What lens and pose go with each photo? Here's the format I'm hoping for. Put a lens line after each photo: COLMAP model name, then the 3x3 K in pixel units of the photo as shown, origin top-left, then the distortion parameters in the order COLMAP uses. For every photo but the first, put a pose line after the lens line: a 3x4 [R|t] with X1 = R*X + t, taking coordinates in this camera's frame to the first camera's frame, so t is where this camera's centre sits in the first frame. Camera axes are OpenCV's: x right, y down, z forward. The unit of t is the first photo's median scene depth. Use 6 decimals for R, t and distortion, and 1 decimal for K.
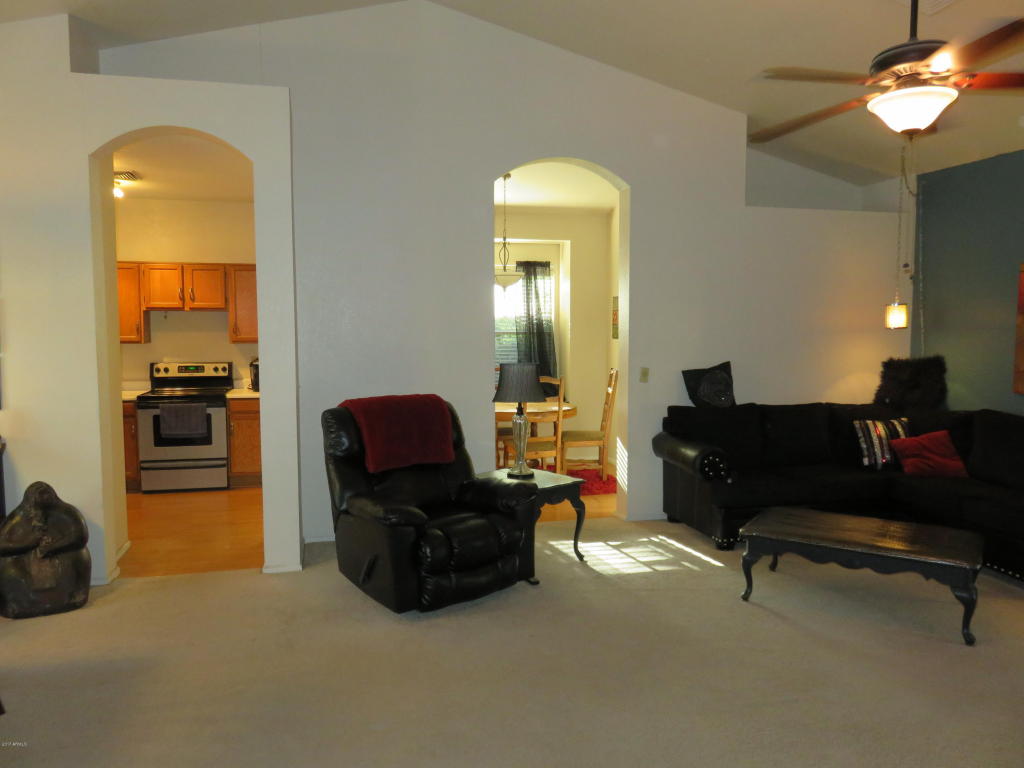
lens RADIAL K [[751.3, 0, 515.8], [0, 751.3, 384.6], [0, 0, 1]] dist [-0.010182, 0.001303]
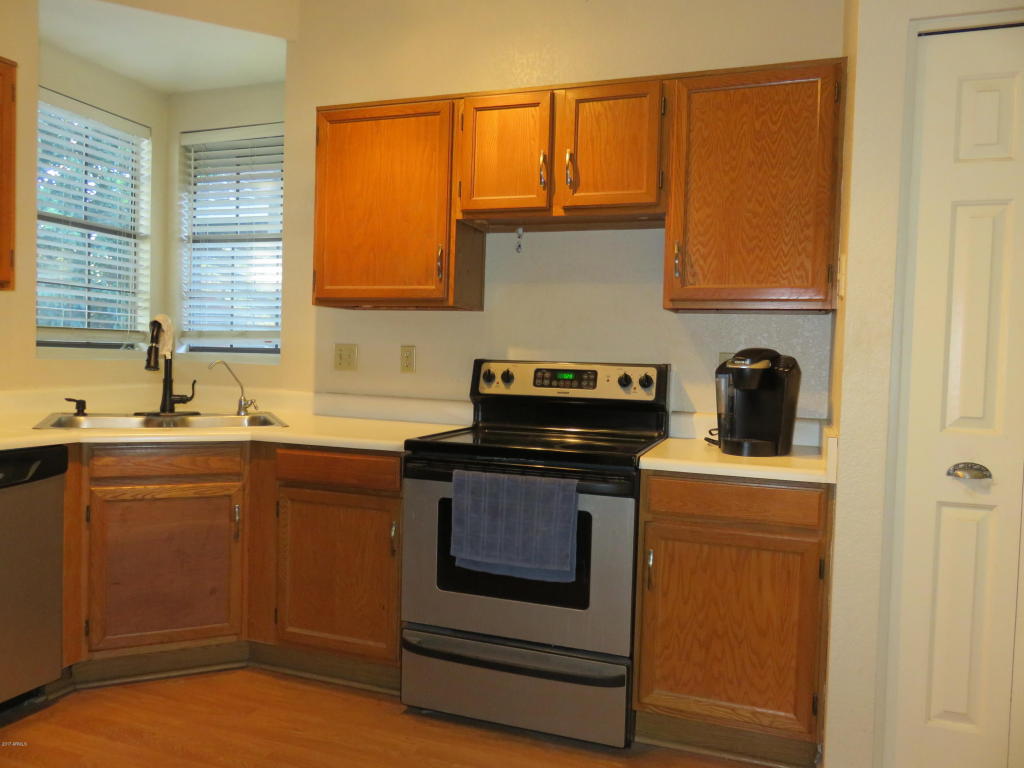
lens RADIAL K [[751.3, 0, 515.8], [0, 751.3, 384.6], [0, 0, 1]] dist [-0.010182, 0.001303]
pose [[0.831466, 0.041057, -0.554056, -0.241071], [-0.071034, 0.996937, -0.032724, -0.003133], [0.551016, 0.066566, 0.831836, 0.666818]]
